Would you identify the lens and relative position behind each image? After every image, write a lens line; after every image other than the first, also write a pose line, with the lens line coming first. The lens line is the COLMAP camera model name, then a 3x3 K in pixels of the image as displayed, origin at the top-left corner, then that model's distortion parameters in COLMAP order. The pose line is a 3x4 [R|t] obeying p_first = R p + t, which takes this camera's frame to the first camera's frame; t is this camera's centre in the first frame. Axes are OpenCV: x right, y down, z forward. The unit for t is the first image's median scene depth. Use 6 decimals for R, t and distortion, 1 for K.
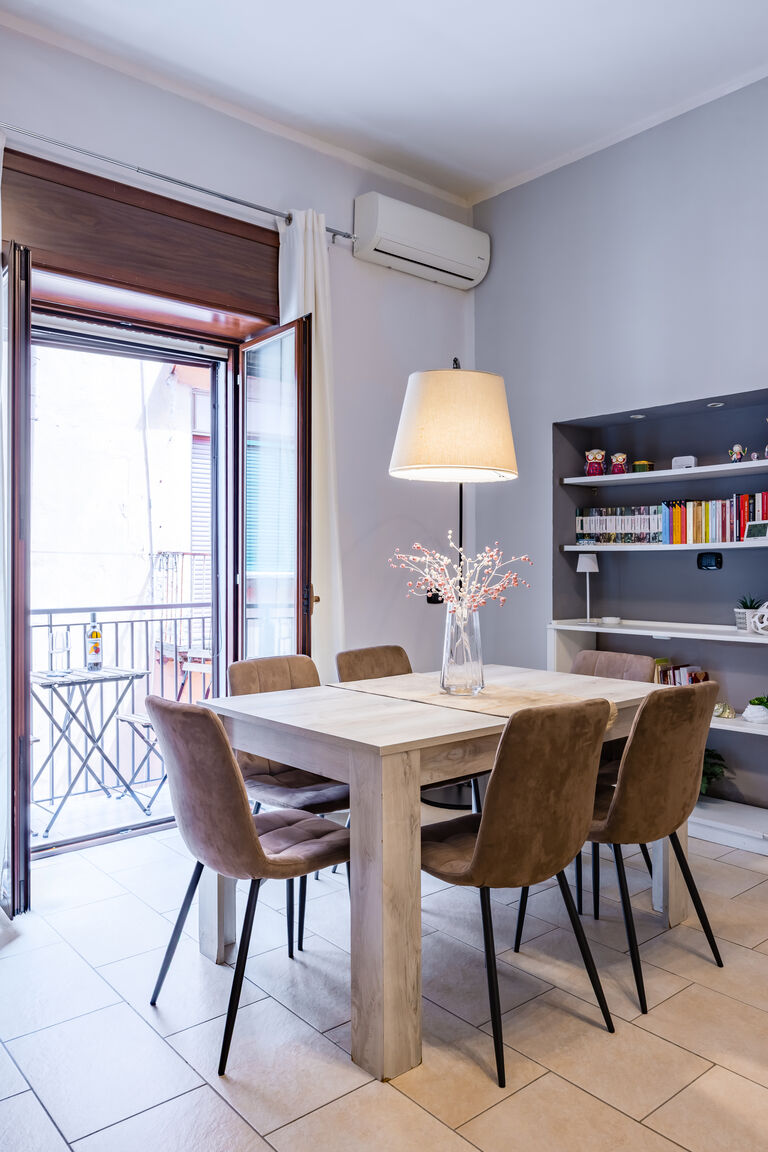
lens RADIAL K [[827.7, 0, 386.6], [0, 827.7, 568.3], [0, 0, 1]] dist [-0.000662, 0.005899]
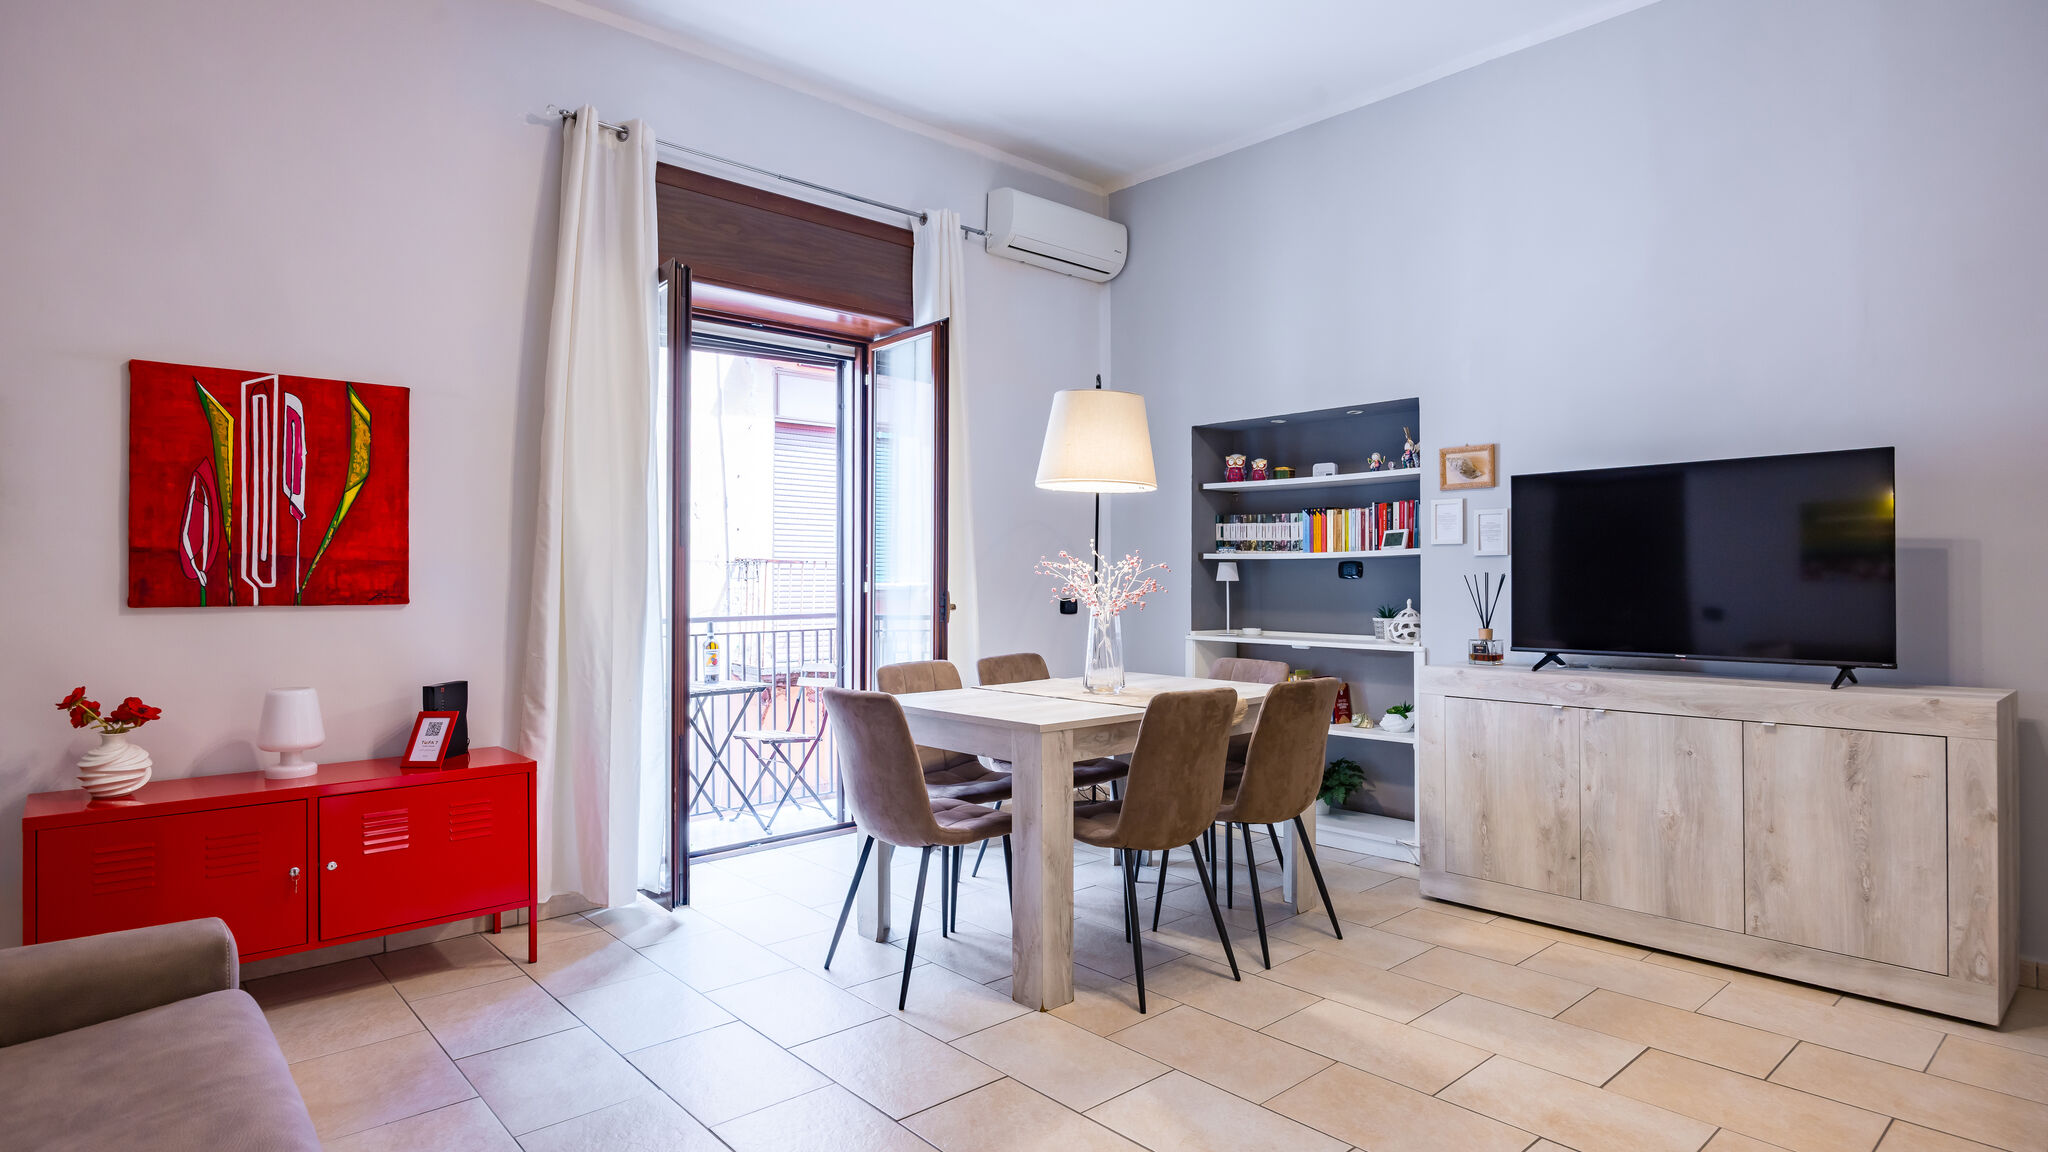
lens RADIAL K [[1066.4, 0, 1015.1], [0, 1066.4, 571.0], [0, 0, 1]] dist [0.002808, -0.001073]
pose [[0.999598, 0.003502, 0.028131, -0.040507], [-0.003237, 0.999950, -0.009451, 0.005350], [-0.028163, 0.009356, 0.999560, -0.239255]]
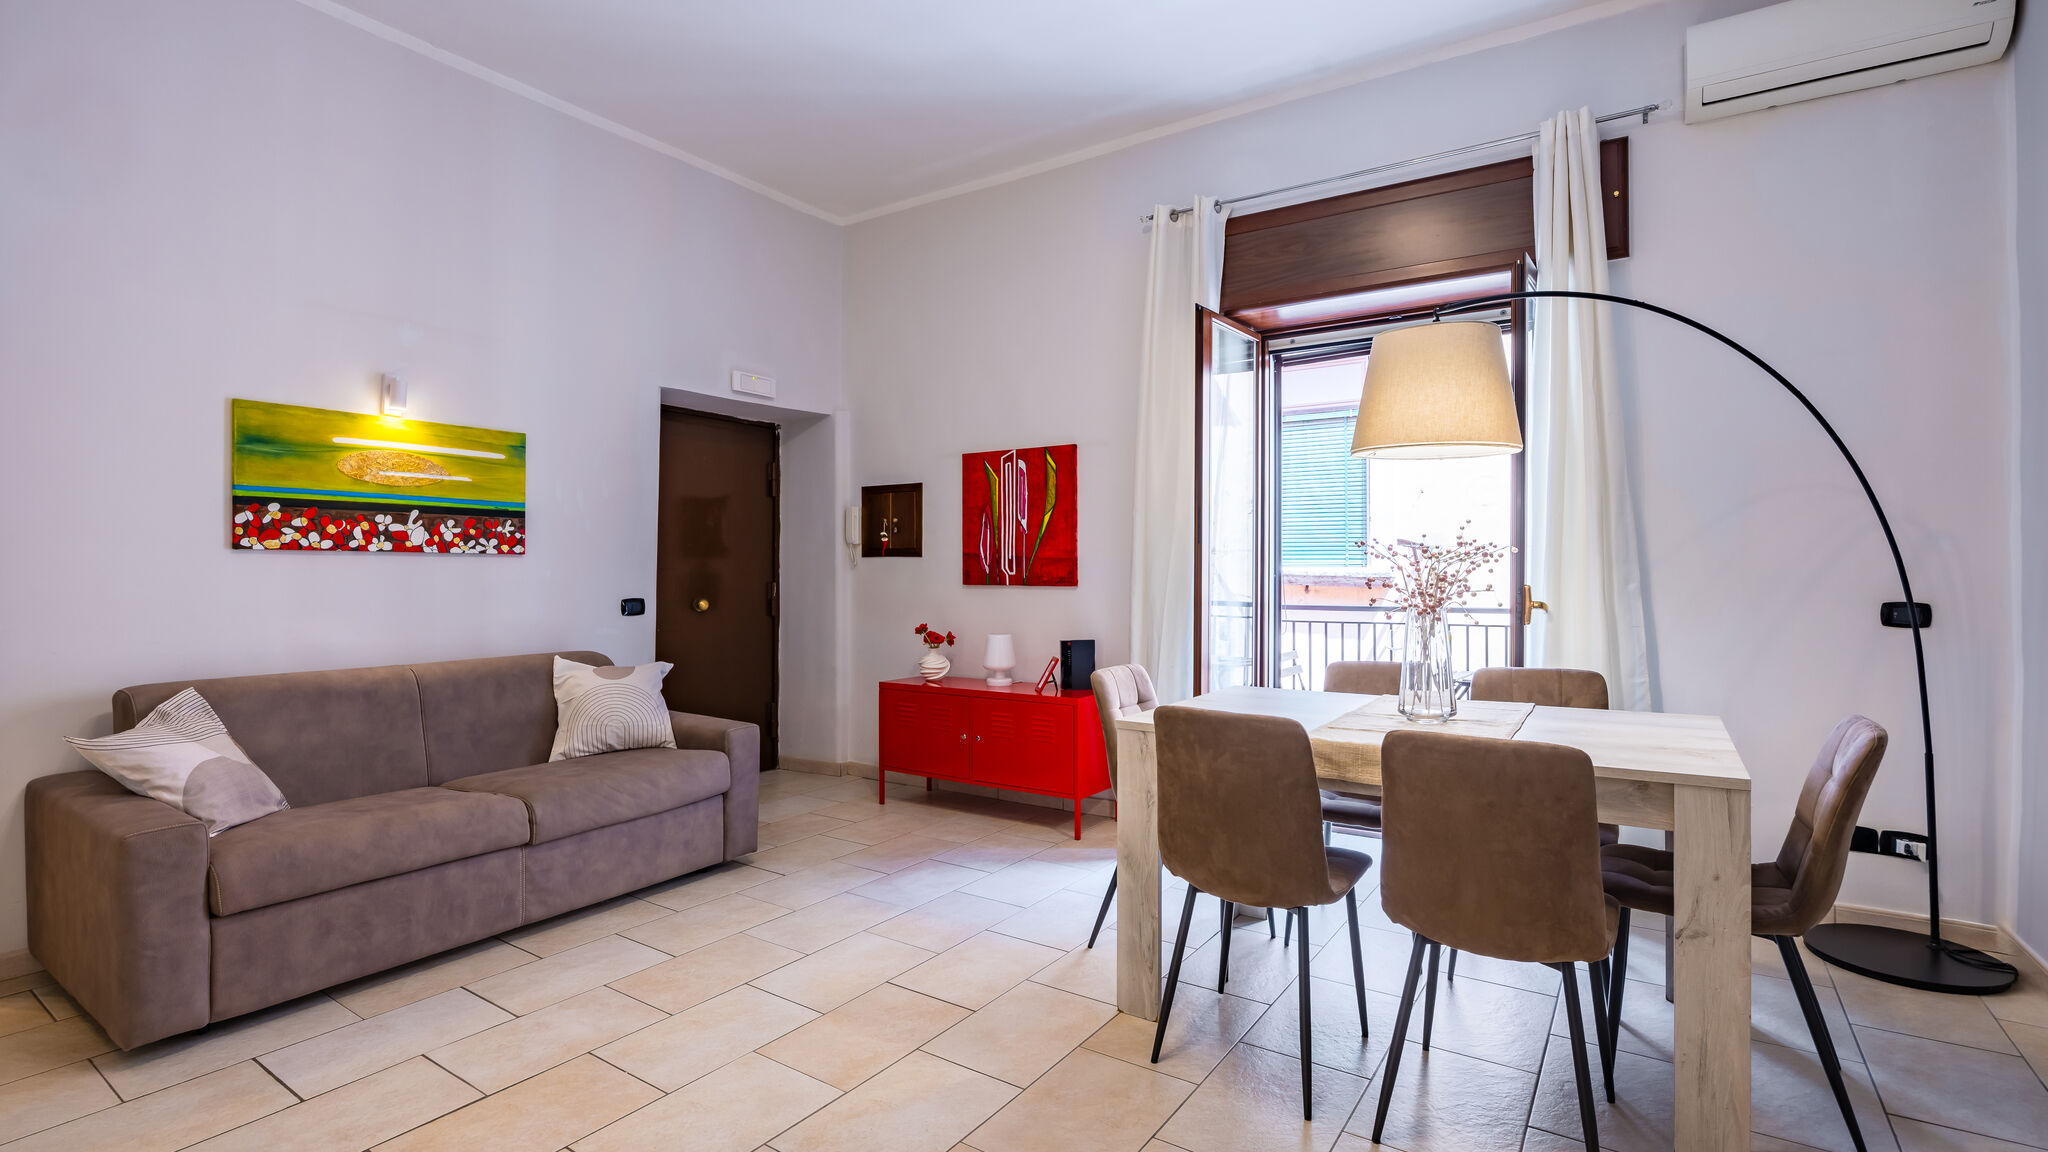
lens RADIAL K [[931.8, 0, 997.4], [0, 931.8, 566.7], [0, 0, 1]] dist [-0.015335, 0.001478]
pose [[0.280111, 0.003464, -0.959961, 0.558206], [-0.001618, 0.999994, 0.003136, -0.002099], [0.959966, 0.000675, 0.280115, 0.219425]]
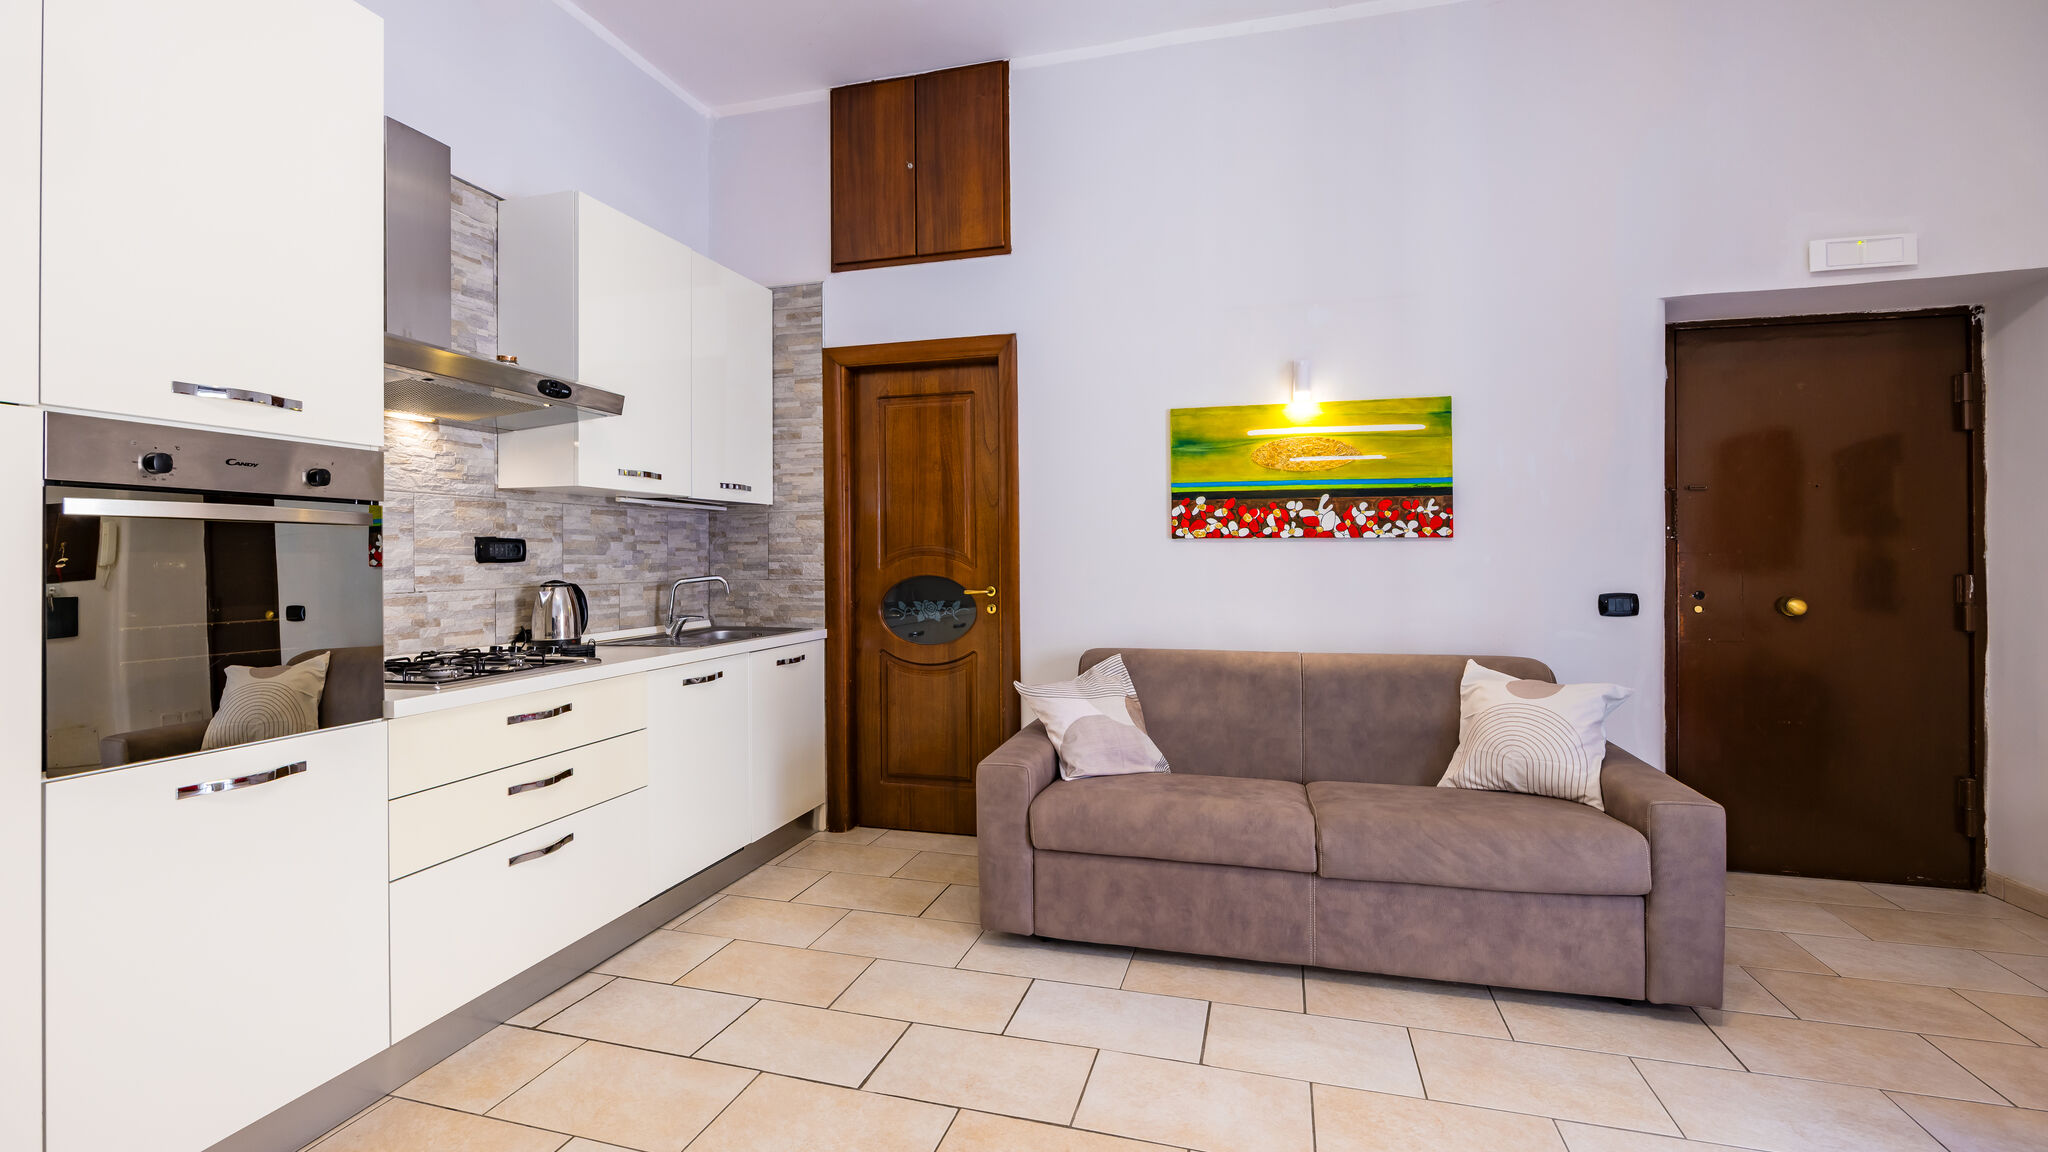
lens RADIAL K [[931.8, 0, 1006.6], [0, 931.8, 544.4], [0, 0, 1]] dist [-0.015335, 0.001478]
pose [[-0.822404, 0.002068, -0.568901, 0.295296], [0.009268, 0.999909, -0.009763, -0.000431], [0.568829, -0.013302, -0.822348, 0.461623]]
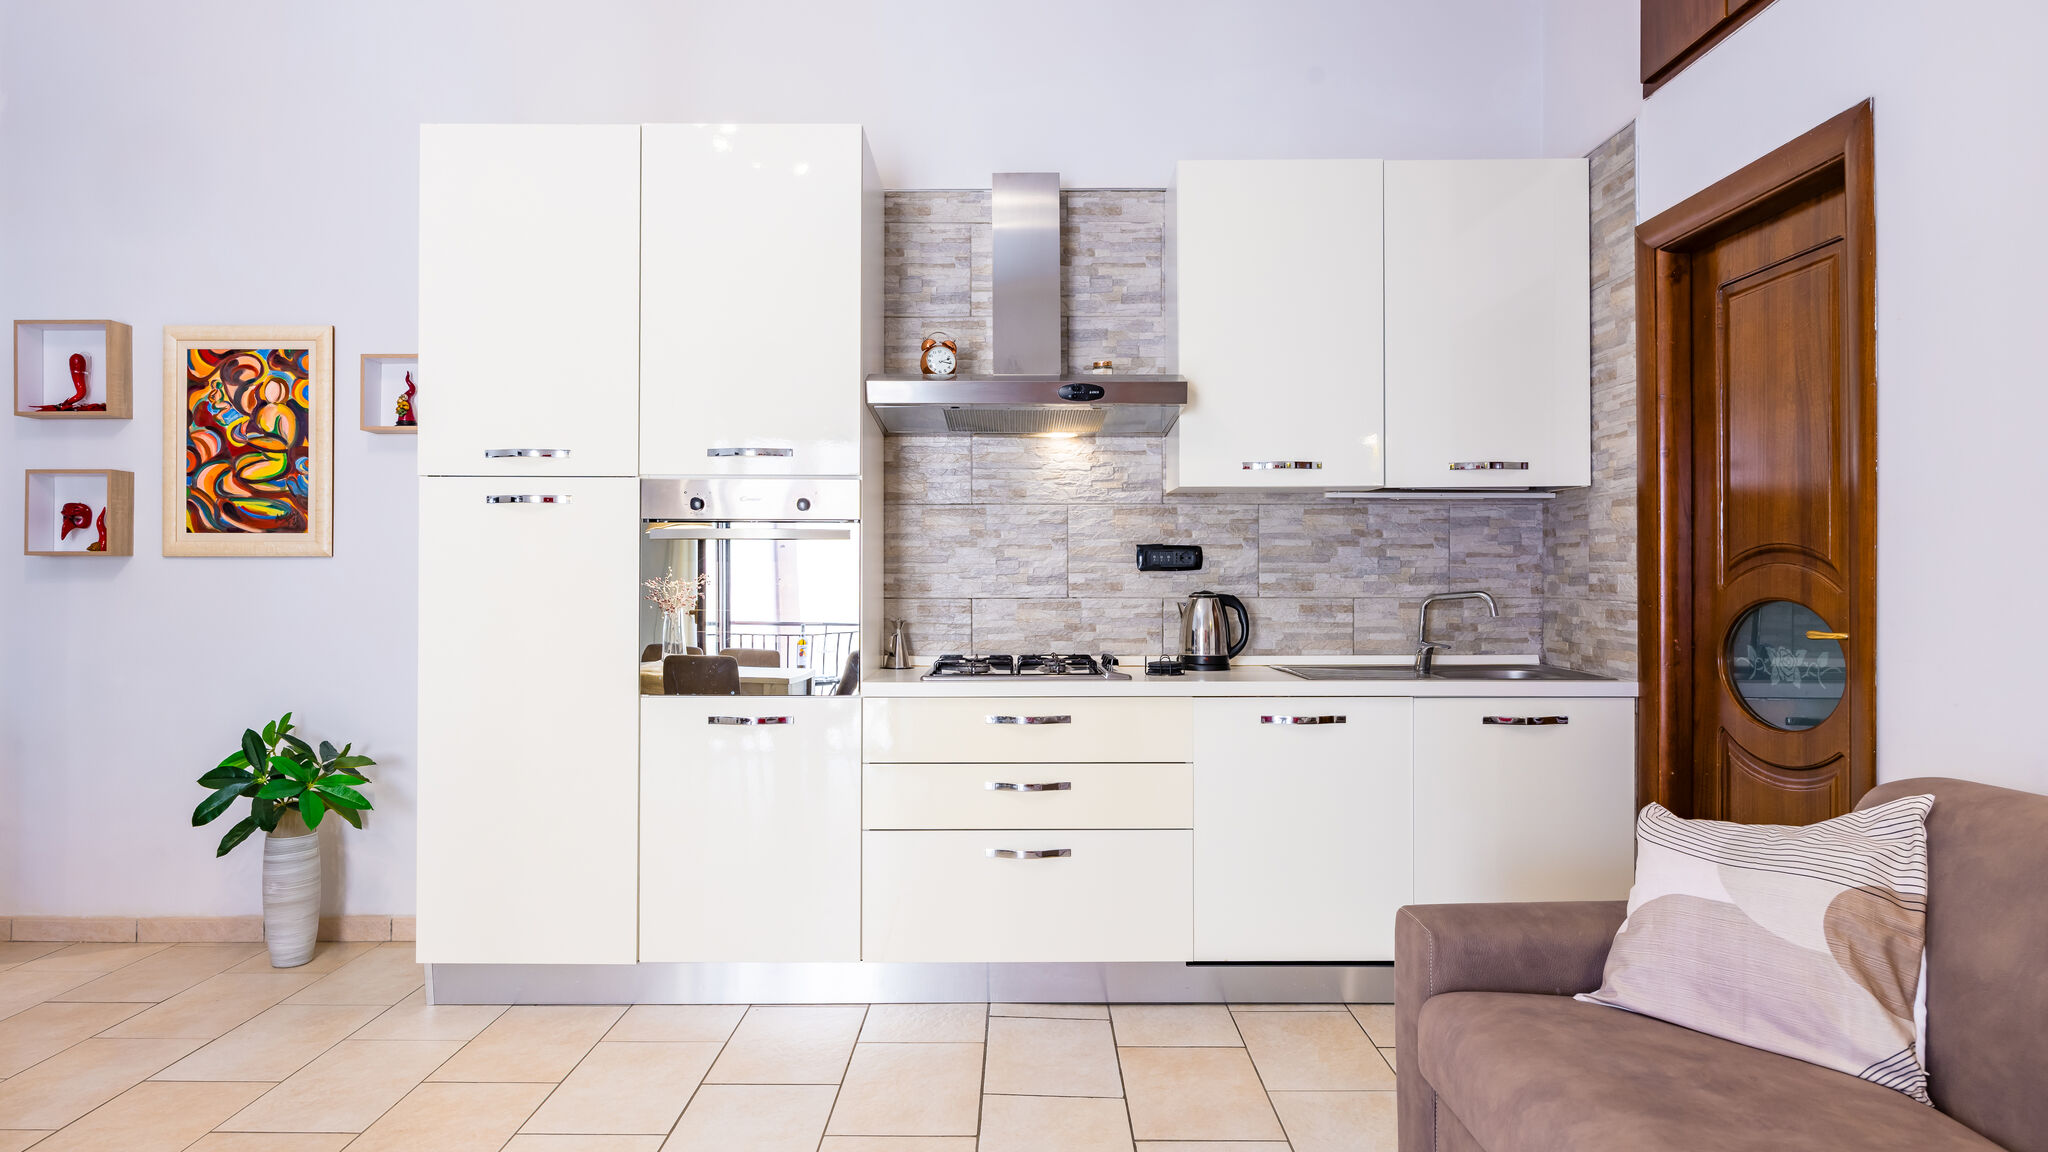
lens RADIAL K [[1201.6, 0, 1026.2], [0, 1201.6, 575.3], [0, 0, 1]] dist [0.004094, -0.007385]
pose [[-0.771323, 0.002831, 0.636437, -0.285551], [0.004999, 0.999986, 0.001610, 0.004448], [-0.636424, 0.004424, -0.771327, 0.405303]]
